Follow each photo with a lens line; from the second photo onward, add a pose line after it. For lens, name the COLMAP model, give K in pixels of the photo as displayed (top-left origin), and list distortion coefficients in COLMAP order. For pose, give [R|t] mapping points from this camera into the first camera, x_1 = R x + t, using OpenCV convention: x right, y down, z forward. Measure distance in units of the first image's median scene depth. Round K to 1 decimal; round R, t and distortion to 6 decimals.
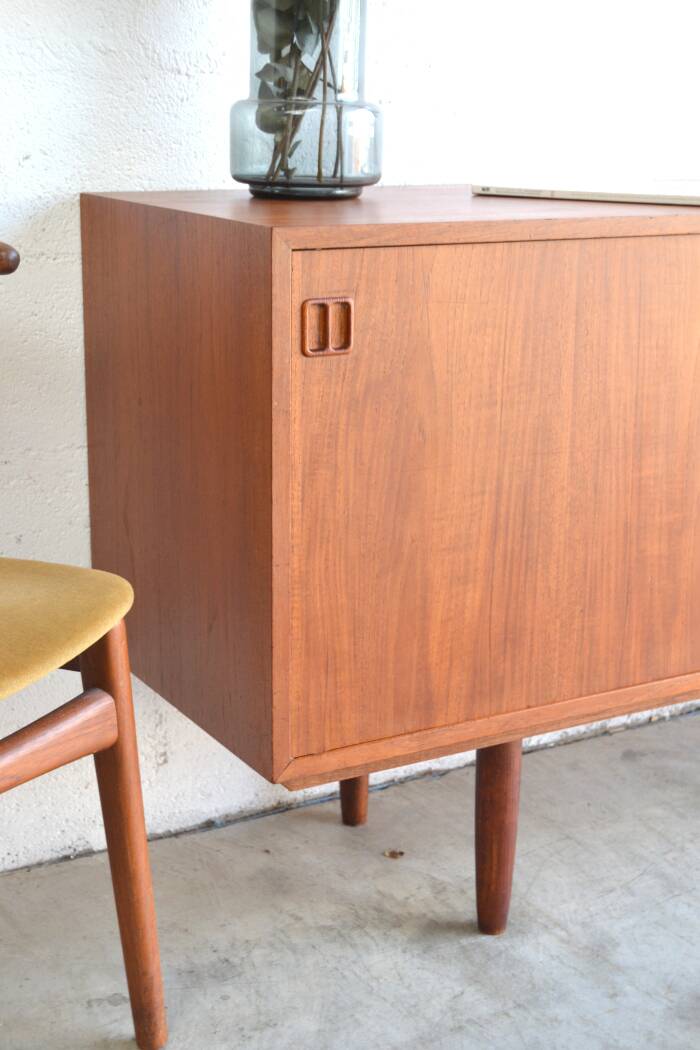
lens RADIAL K [[1633.3, 0, 350.0], [0, 1633.3, 525.0], [0, 0, 1]] dist [-0.013085, 0.005951]
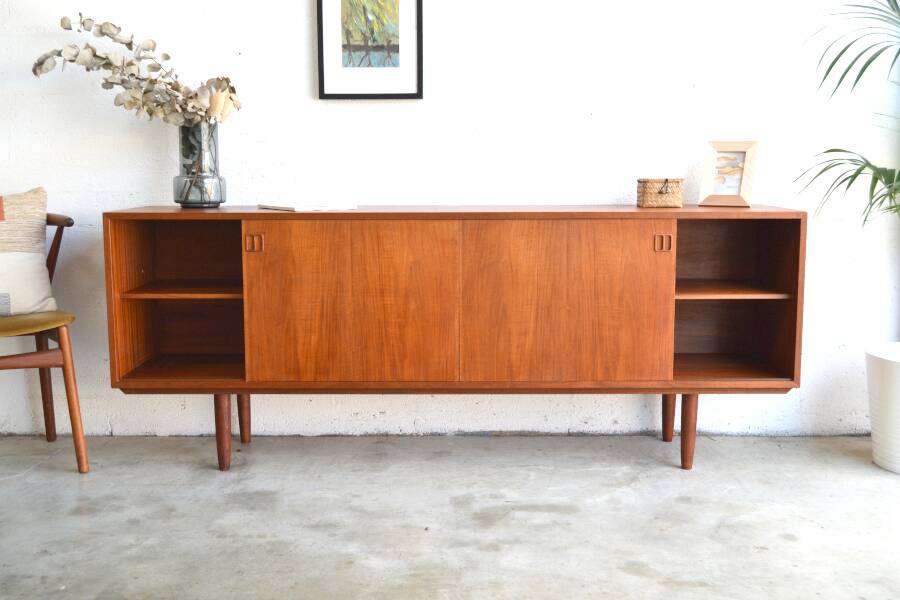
lens RADIAL K [[1035.2, 0, 450.0], [0, 1035.2, 300.0], [0, 0, 1]] dist [-0.003958, -0.002106]
pose [[0.859671, 0.049592, -0.508435, 1.450977], [-0.119540, 0.987173, -0.105832, 0.118779], [0.496665, 0.151759, 0.854572, -0.384660]]
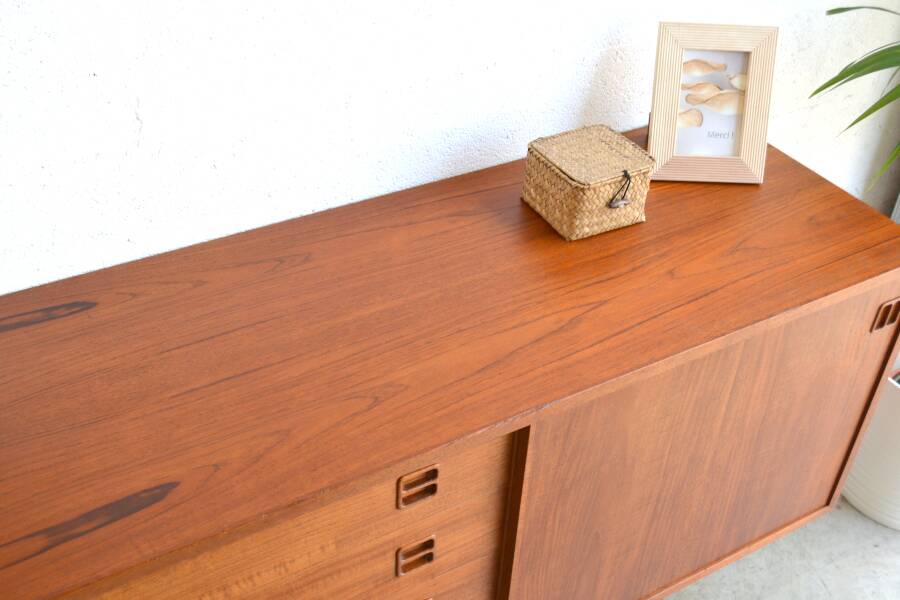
lens RADIAL K [[1035.2, 0, 450.0], [0, 1035.2, 300.0], [0, 0, 1]] dist [-0.003958, -0.002106]
pose [[0.999631, 0.020320, 0.018007, 0.634963], [-0.025575, 0.927395, 0.373209, -0.579421], [-0.009116, -0.373532, 0.927572, 0.692043]]
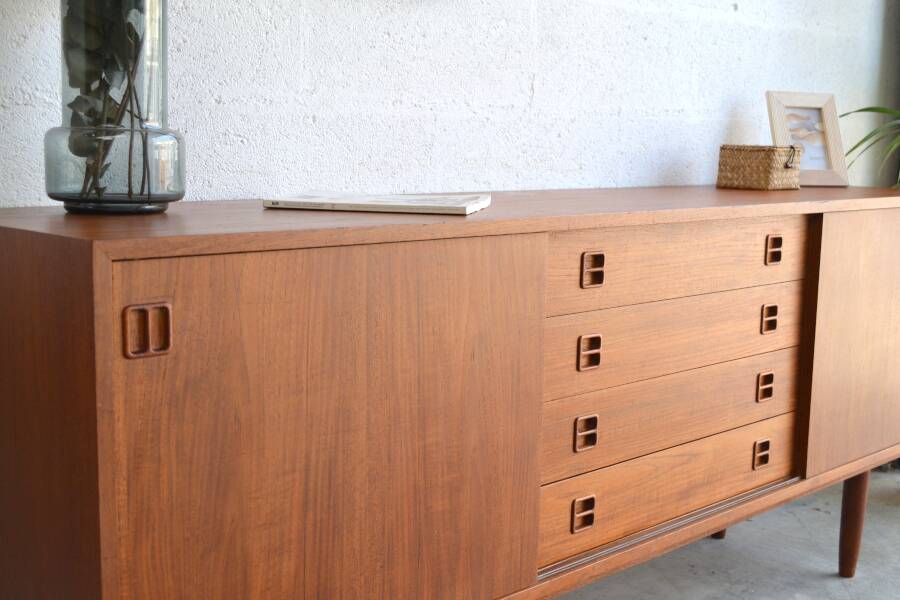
lens RADIAL K [[1194.2, 0, 450.0], [0, 1194.2, 300.0], [0, 0, 1]] dist [0.001482, 0.007649]
pose [[0.966075, -0.033306, 0.256107, -0.020062], [0.064541, 0.991320, -0.114539, -0.034661], [-0.250069, 0.127182, 0.959839, 0.174923]]
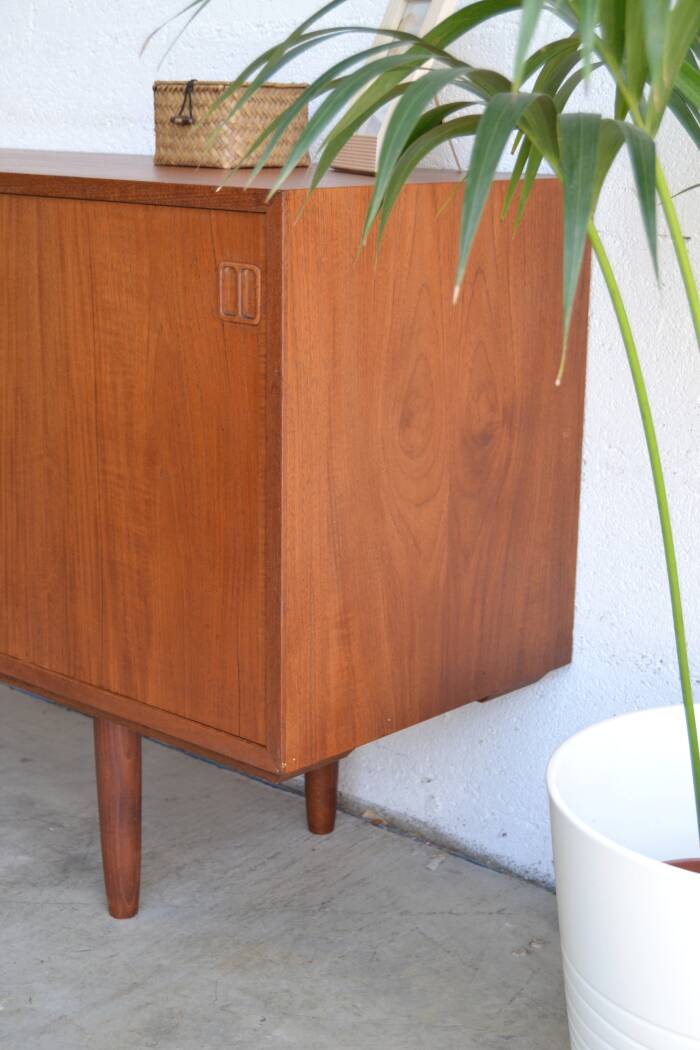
lens RADIAL K [[1753.2, 0, 350.0], [0, 1753.2, 525.0], [0, 0, 1]] dist [0.002814, -0.010526]
pose [[0.298633, 0.213165, -0.930257, 1.940262], [-0.262546, 0.955477, 0.134661, -0.275633], [0.917545, 0.204021, 0.341302, 1.249926]]
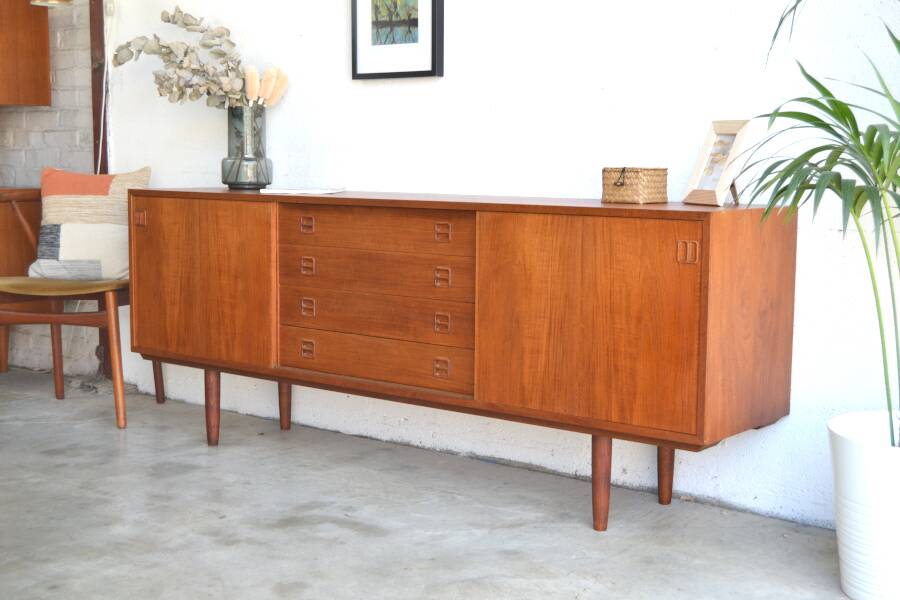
lens RADIAL K [[1284.2, 0, 450.0], [0, 1284.2, 300.0], [0, 0, 1]] dist [0.009934, 0.006119]
pose [[0.356147, 0.091167, -0.929972, 2.548092], [-0.251326, 0.967902, -0.001364, -0.103646], [0.899997, 0.234212, 0.367628, 0.565661]]
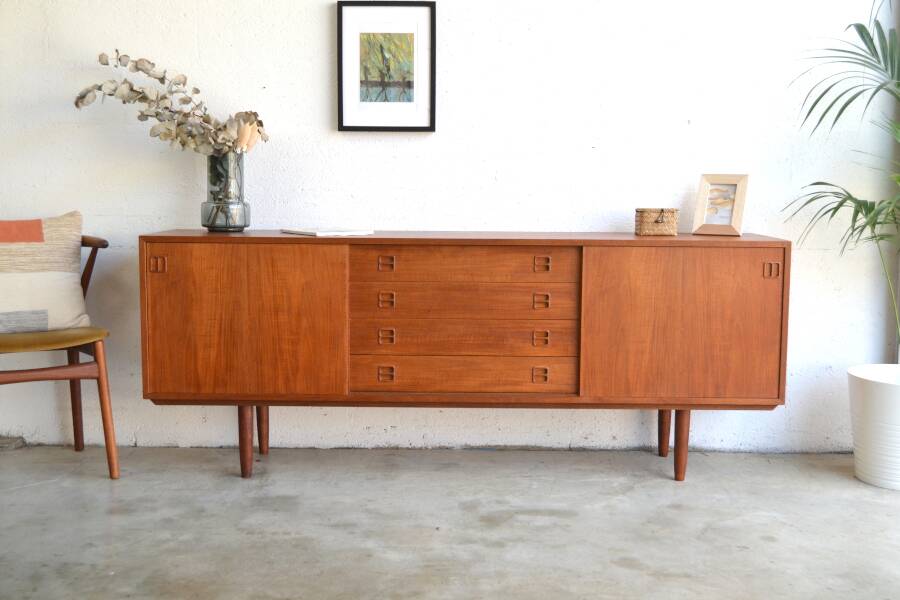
lens RADIAL K [[1099.4, 0, 450.0], [0, 1099.4, 300.0], [0, 0, 1]] dist [-0.002436, -0.000602]
pose [[0.859437, 0.045644, -0.509200, 1.571860], [-0.128996, 0.983141, -0.129594, 0.162757], [0.494700, 0.177063, 0.850835, -0.623622]]
